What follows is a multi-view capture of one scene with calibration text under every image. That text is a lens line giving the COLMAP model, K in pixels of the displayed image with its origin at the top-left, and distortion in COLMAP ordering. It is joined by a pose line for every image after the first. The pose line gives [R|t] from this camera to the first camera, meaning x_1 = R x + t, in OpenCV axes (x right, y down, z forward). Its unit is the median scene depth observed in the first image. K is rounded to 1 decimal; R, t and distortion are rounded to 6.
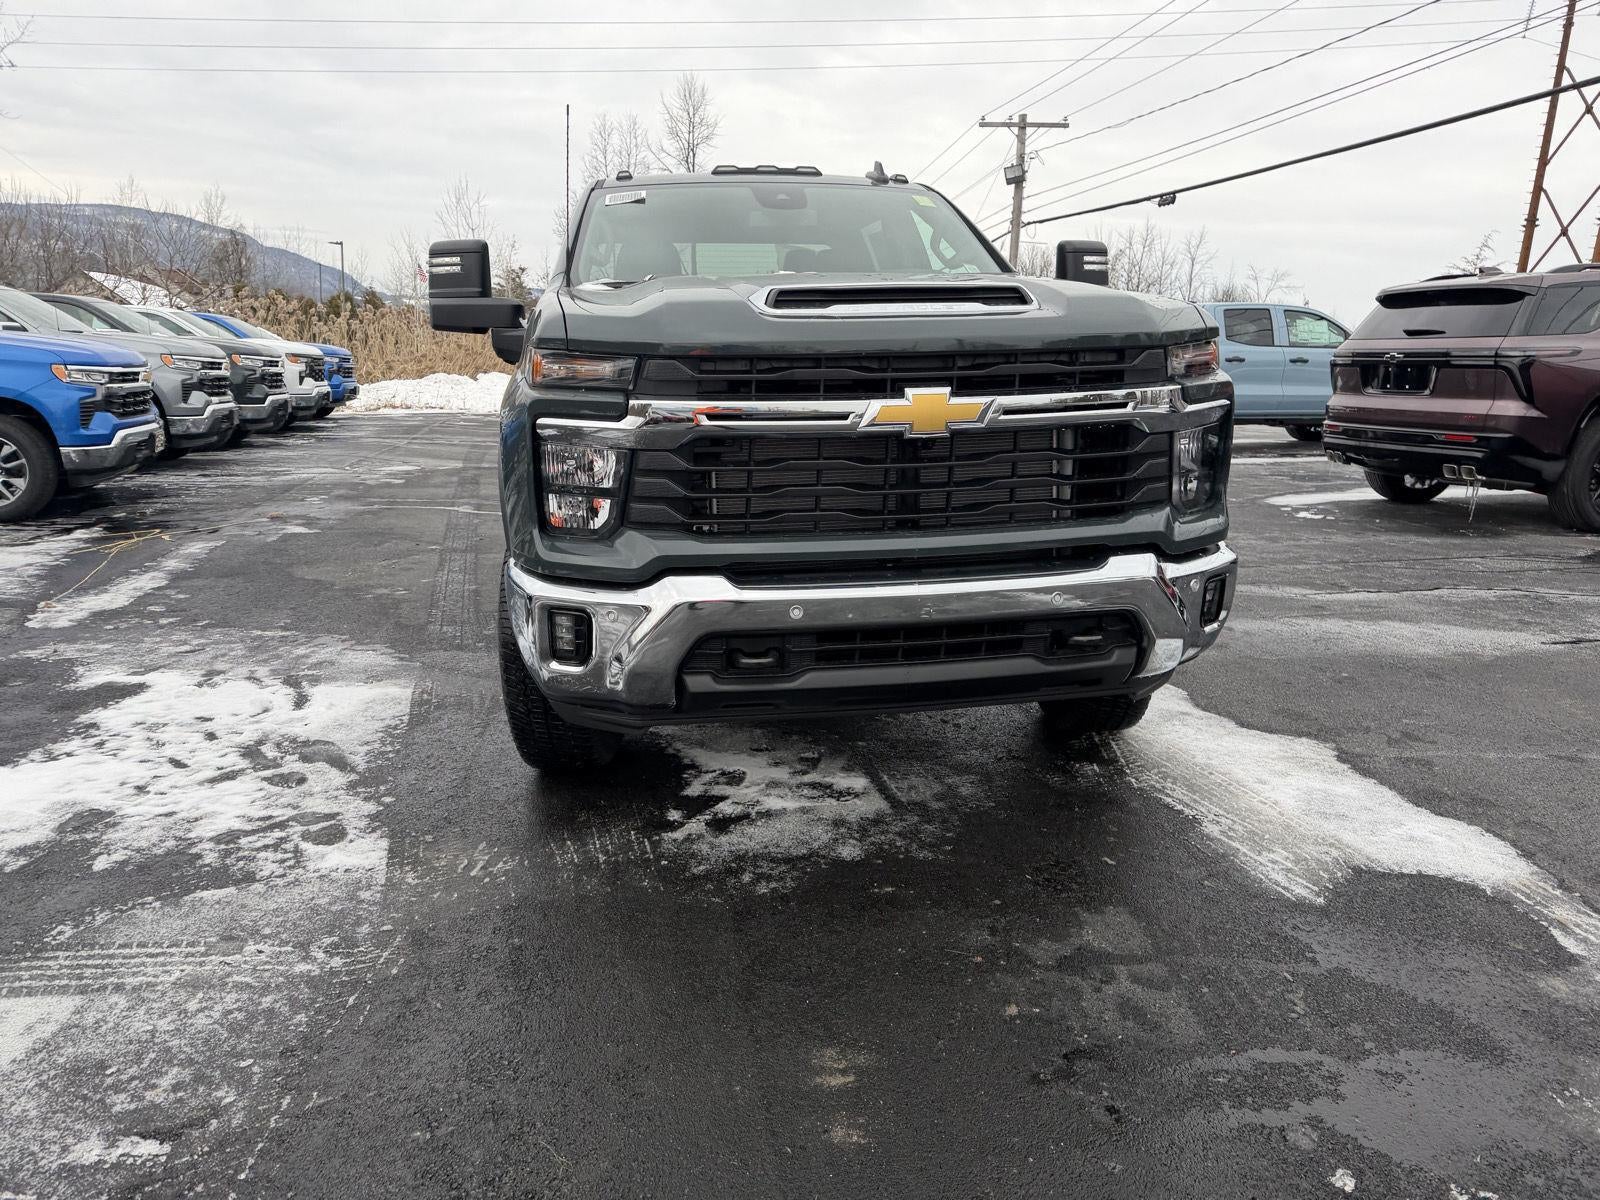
lens RADIAL K [[1129.0, 0, 789.3], [0, 1129.0, 577.5], [0, 0, 1]] dist [0.030556, -0.040350]
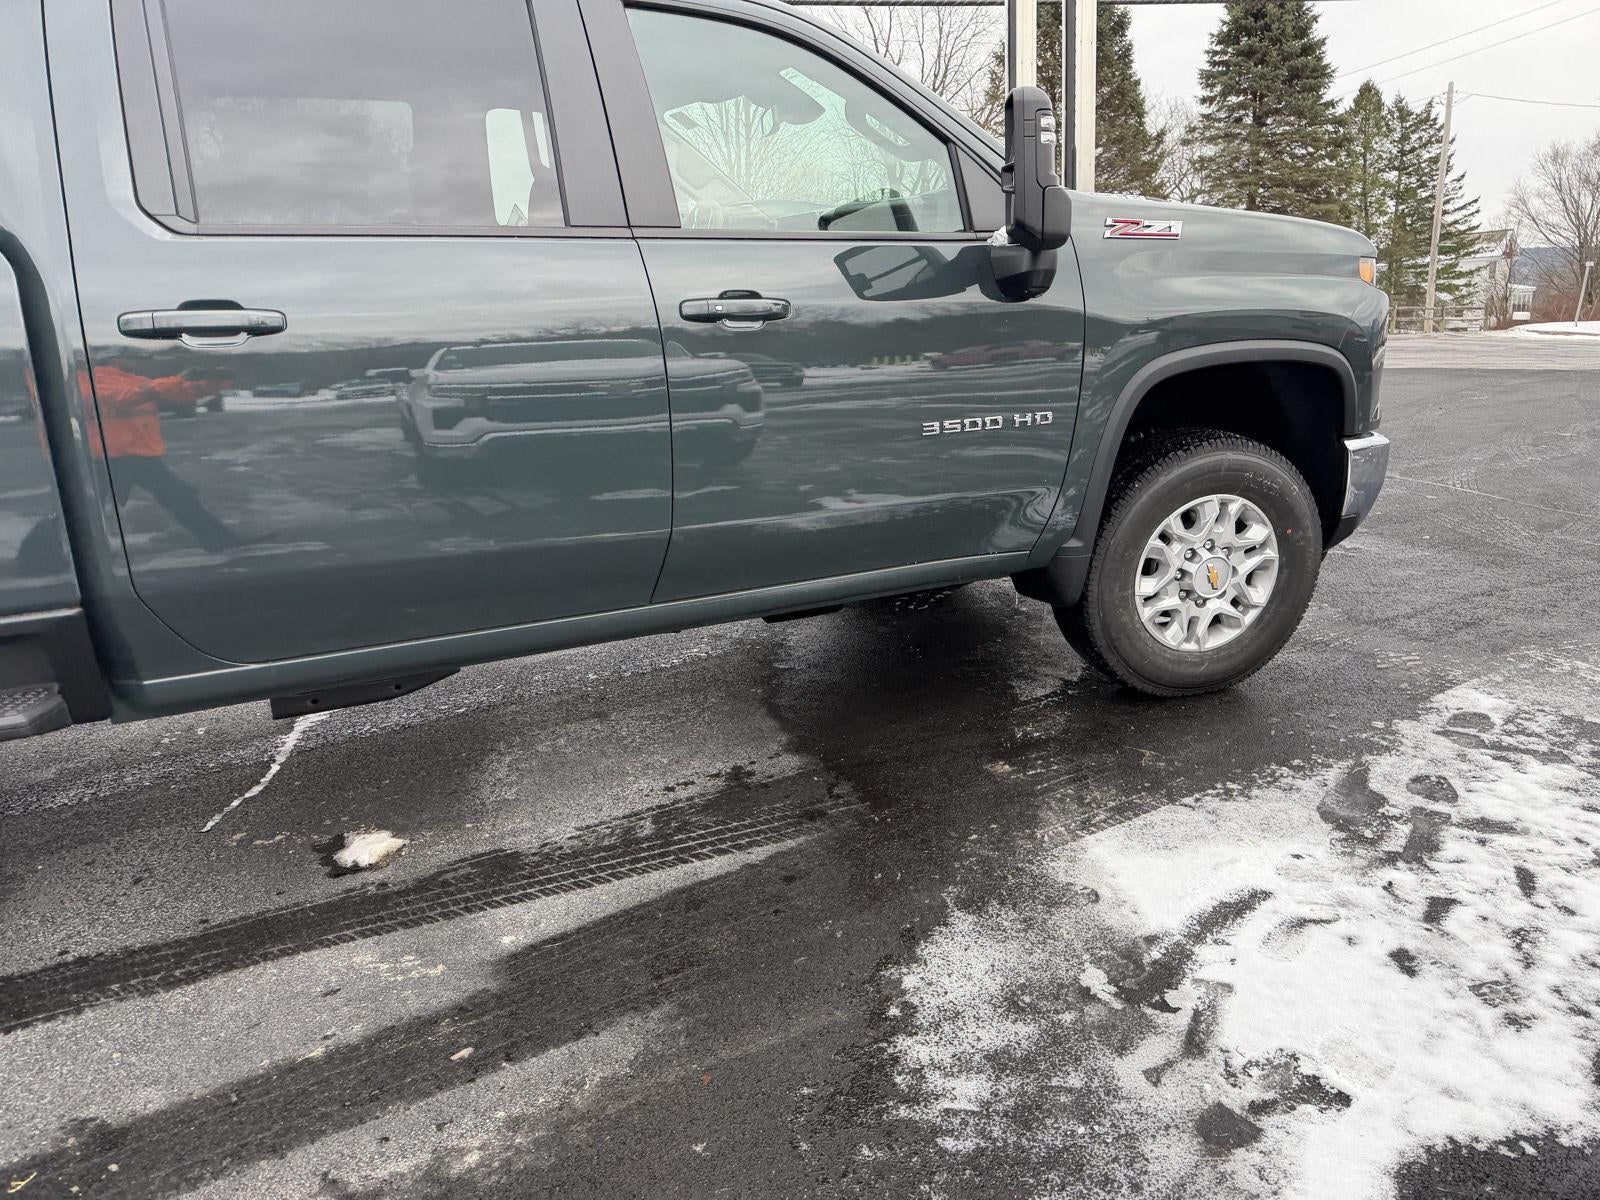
lens RADIAL K [[1129.8, 0, 788.3], [0, 1129.8, 600.2], [0, 0, 1]] dist [0.025016, -0.031015]
pose [[-0.278211, -0.243071, 0.929255, -1.168242], [0.232481, 0.921644, 0.310683, -0.351105], [-0.931961, 0.302470, -0.199902, 1.738128]]
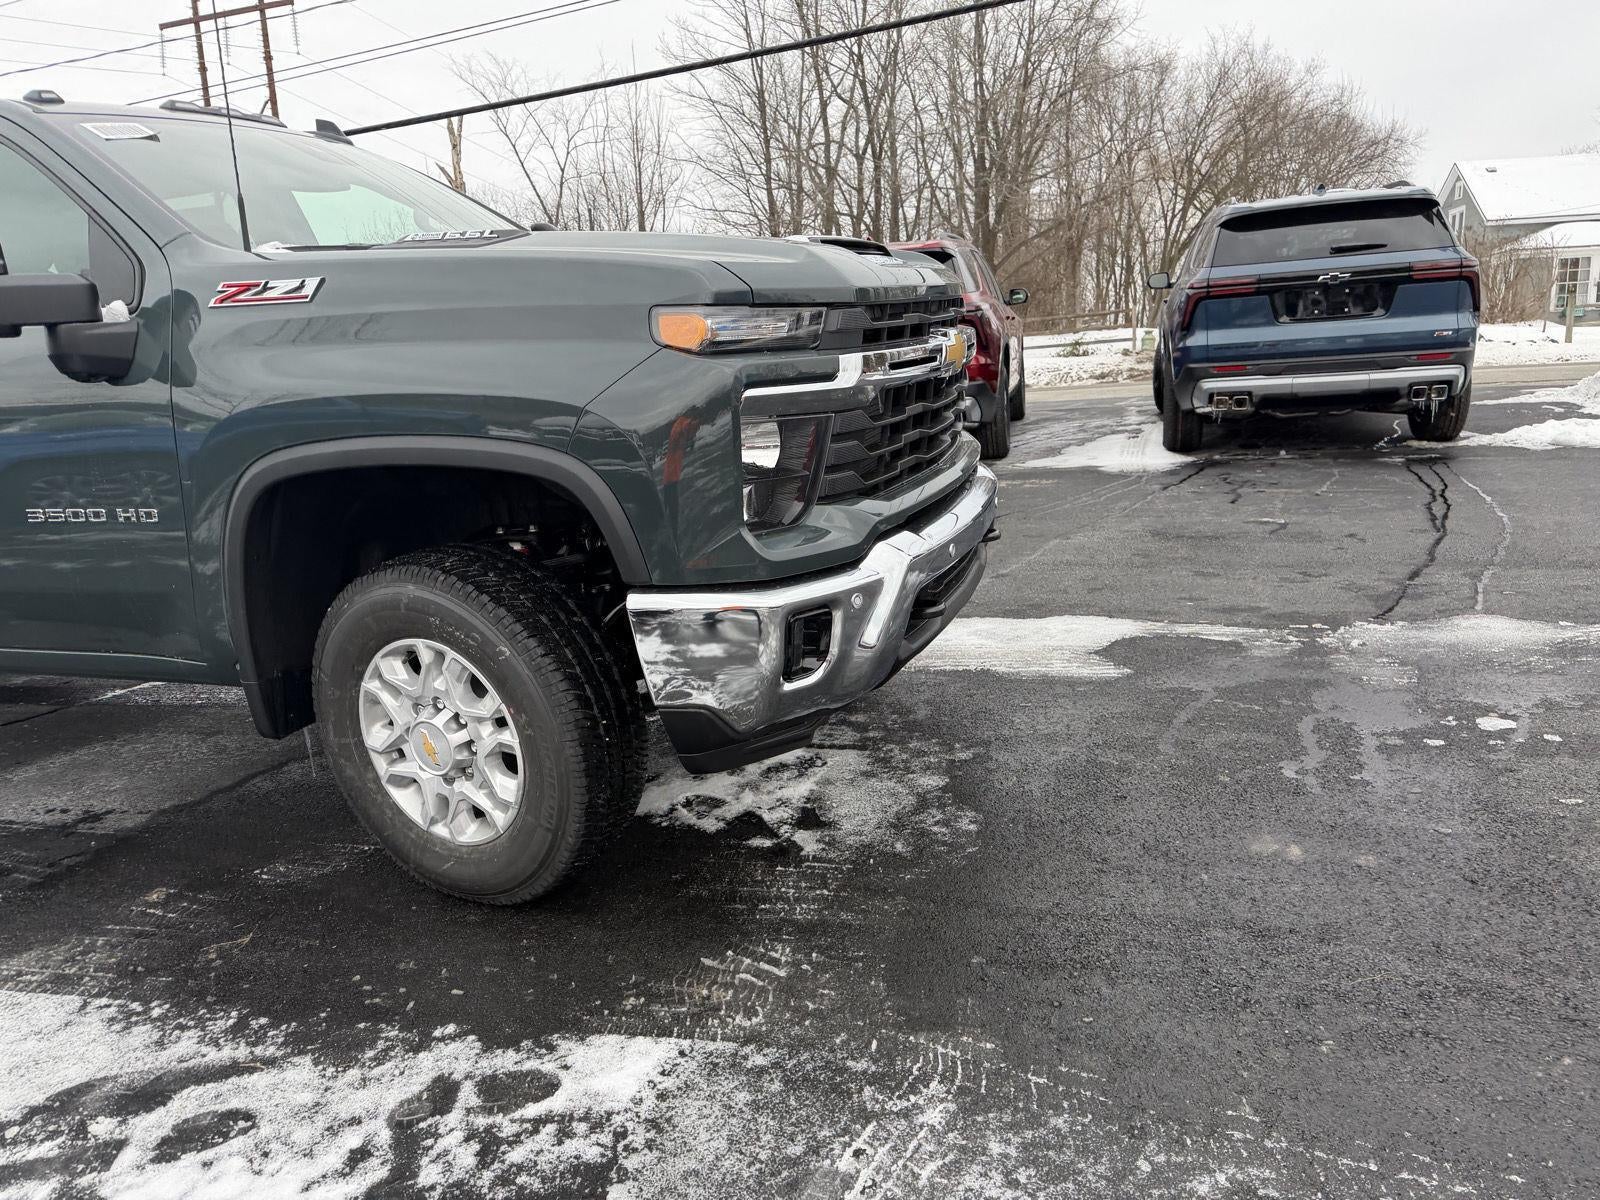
lens RADIAL K [[1138.5, 0, 785.5], [0, 1138.5, 590.7], [0, 0, 1]] dist [0.014094, -0.015394]
pose [[0.497658, -0.232190, 0.835718, -0.783620], [0.247253, 0.961504, 0.119902, -0.079040], [-0.831386, 0.146963, 0.535910, 0.478873]]
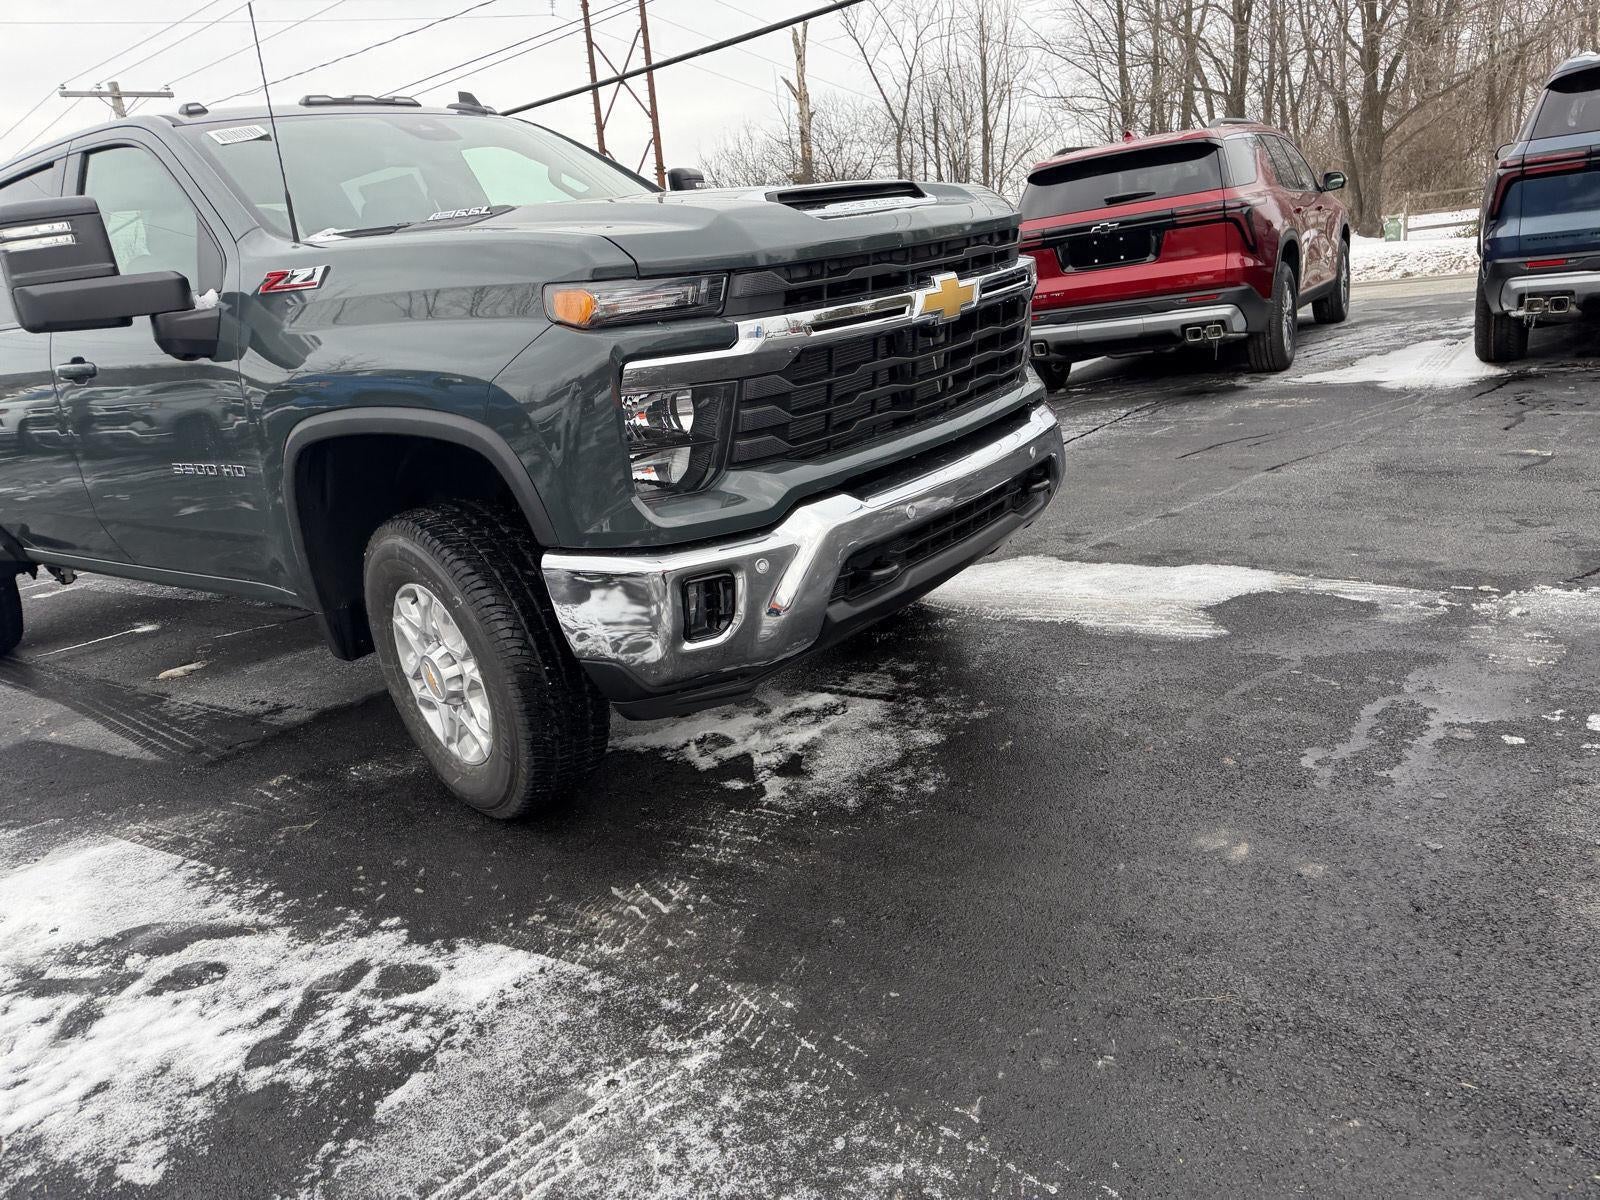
lens RADIAL K [[1133.6, 0, 780.9], [0, 1133.6, 604.1], [0, 0, 1]] dist [0.026567, -0.030236]
pose [[0.738382, -0.280949, 0.613074, -0.600236], [0.258571, 0.957556, 0.127391, -0.039928], [-0.622842, 0.064459, 0.779687, 0.240318]]
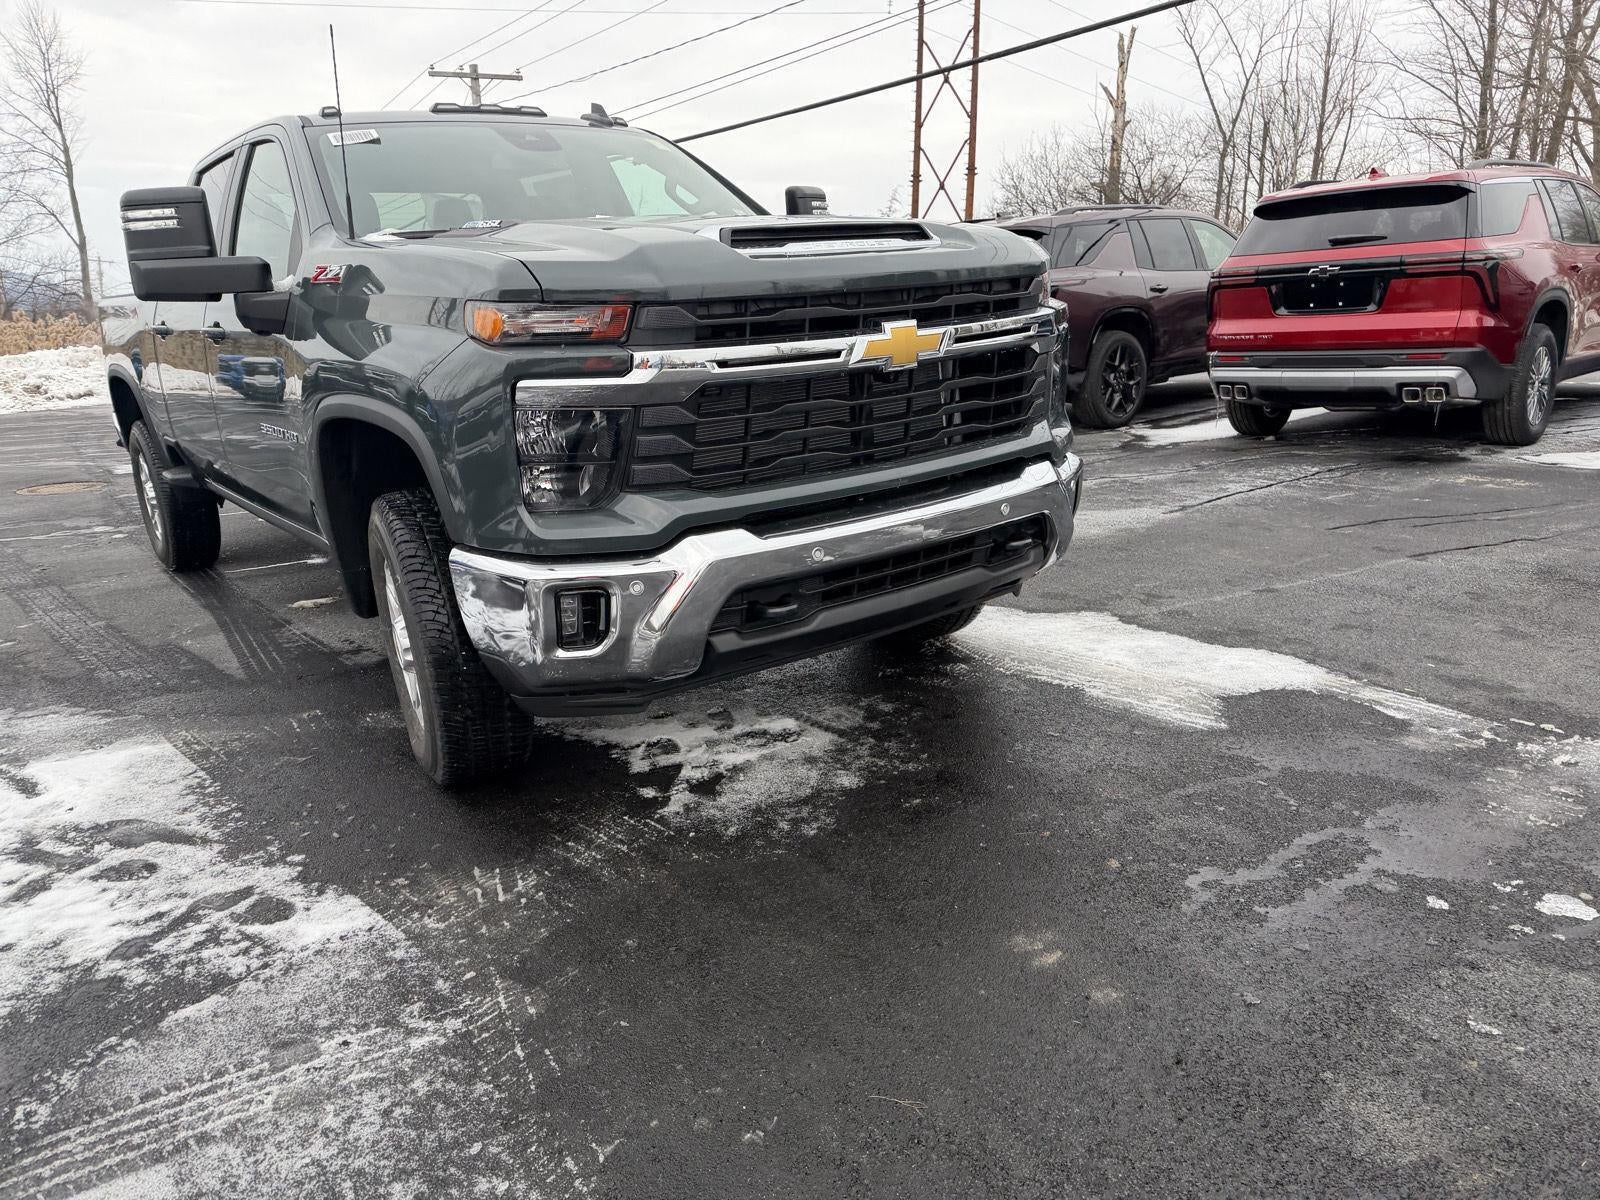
lens RADIAL K [[1129.8, 0, 788.3], [0, 1129.8, 600.2], [0, 0, 1]] dist [0.025016, -0.031015]
pose [[0.890191, -0.162024, 0.425803, -0.375979], [0.140230, 0.986694, 0.082282, -0.012365], [-0.433469, -0.013536, 0.901067, 0.086843]]
